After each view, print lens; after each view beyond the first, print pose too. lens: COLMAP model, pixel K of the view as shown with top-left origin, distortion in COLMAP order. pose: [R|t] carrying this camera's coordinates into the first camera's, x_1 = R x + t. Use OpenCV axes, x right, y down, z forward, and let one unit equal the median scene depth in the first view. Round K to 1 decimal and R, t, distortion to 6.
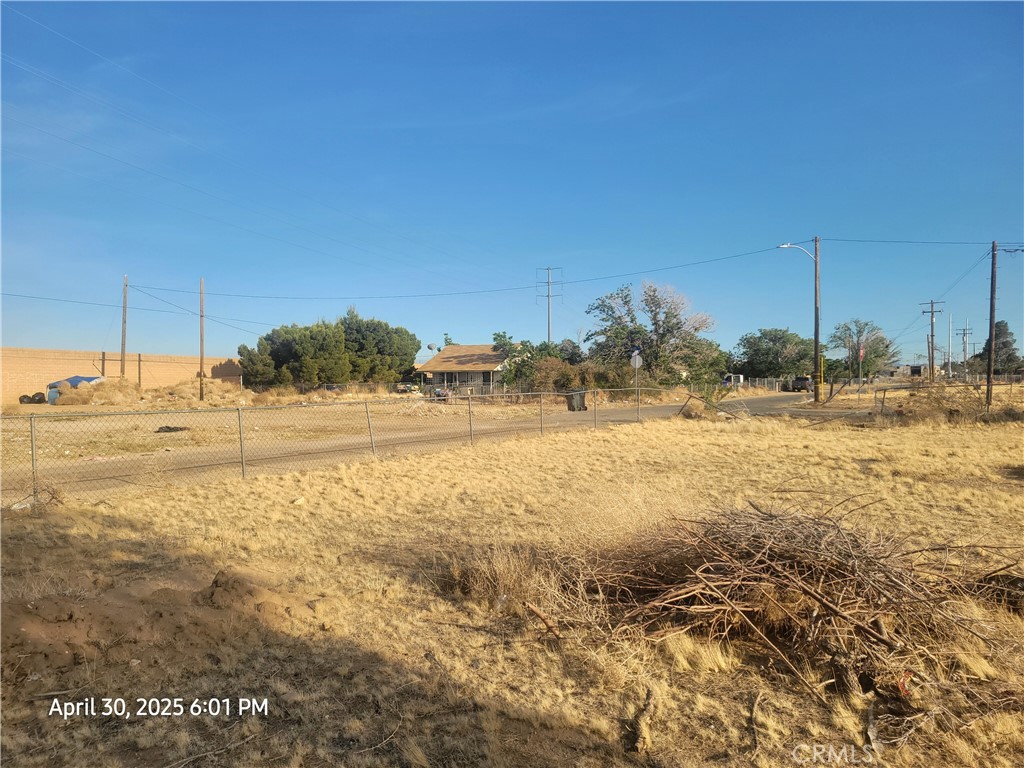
lens RADIAL K [[801.5, 0, 533.1], [0, 801.5, 390.9], [0, 0, 1]] dist [0.069843, -0.039080]
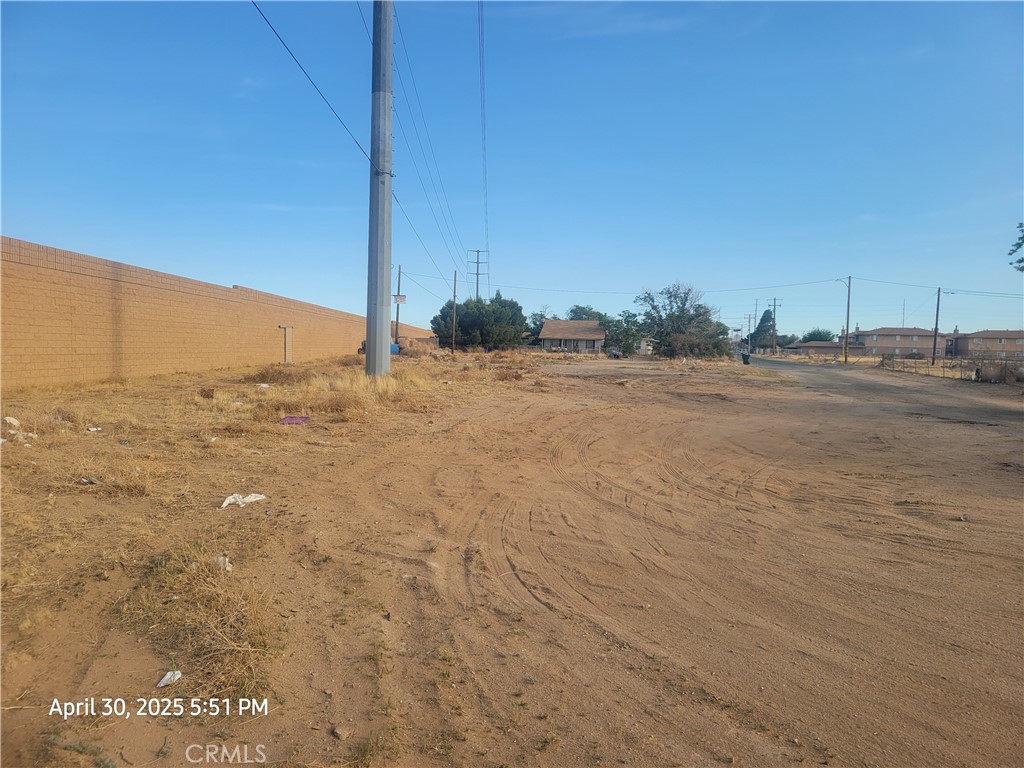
lens RADIAL K [[801.5, 0, 508.5], [0, 801.5, 386.4], [0, 0, 1]] dist [0.069843, -0.039080]
pose [[0.931914, 0.009876, 0.362544, -0.805993], [-0.023207, 0.999204, 0.032436, 0.019222], [-0.361935, -0.038641, 0.931402, -0.349111]]
